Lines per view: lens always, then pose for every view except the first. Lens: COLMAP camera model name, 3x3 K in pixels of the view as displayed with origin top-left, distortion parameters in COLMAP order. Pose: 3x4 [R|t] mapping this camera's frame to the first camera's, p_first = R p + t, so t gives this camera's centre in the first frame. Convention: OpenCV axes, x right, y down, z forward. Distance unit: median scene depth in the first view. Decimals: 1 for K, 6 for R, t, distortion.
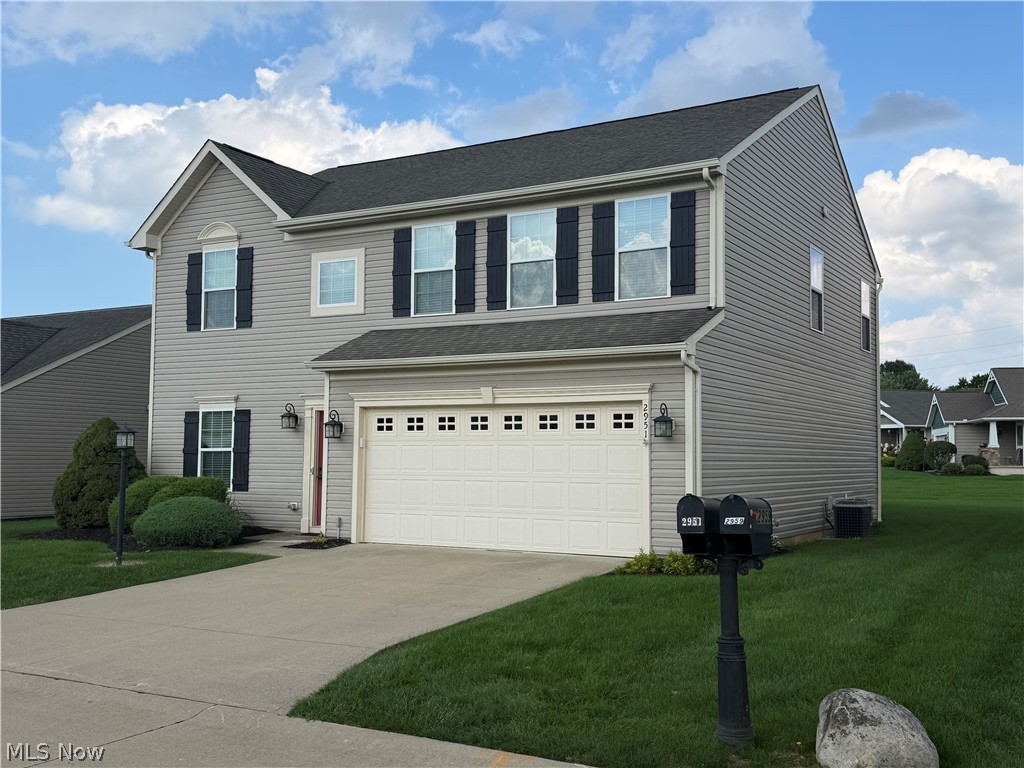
lens RADIAL K [[1062.3, 0, 513.9], [0, 1062.3, 384.5], [0, 0, 1]] dist [0.092219, 0.000000]
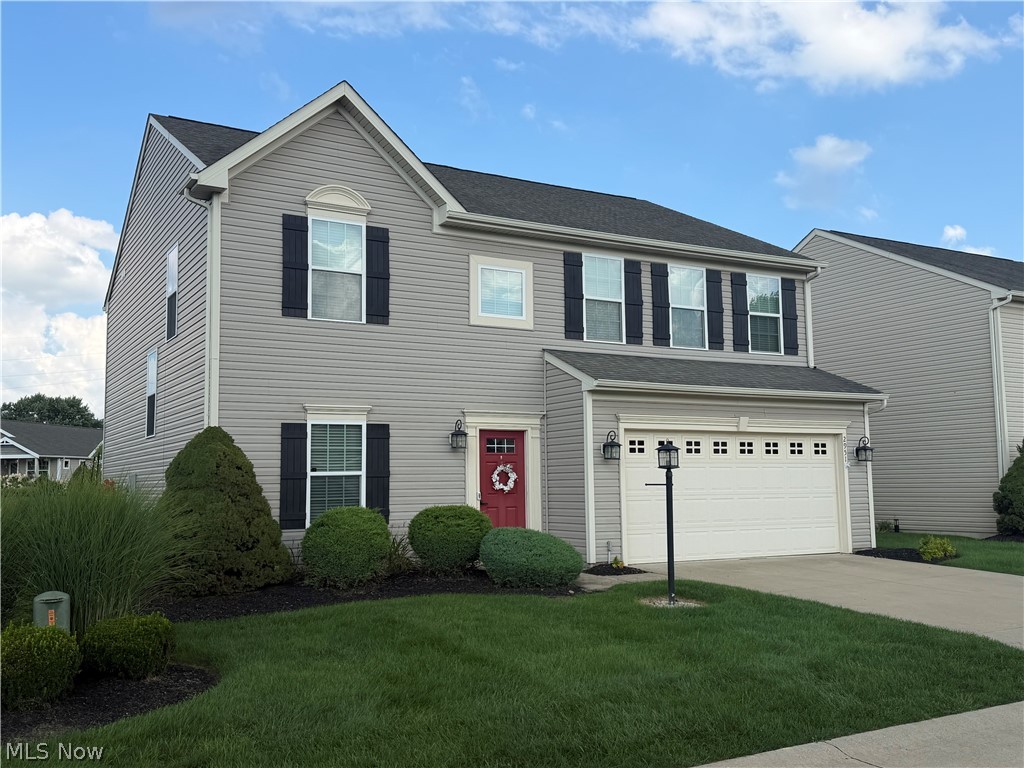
lens RADIAL K [[1002.7, 0, 551.5], [0, 1002.7, 361.0], [0, 0, 1]] dist [0.143030, 0.000000]
pose [[0.478594, 0.093129, 0.873084, -0.965991], [-0.045350, 0.995654, -0.081343, 0.035980], [-0.876865, -0.000664, 0.480737, 0.574391]]
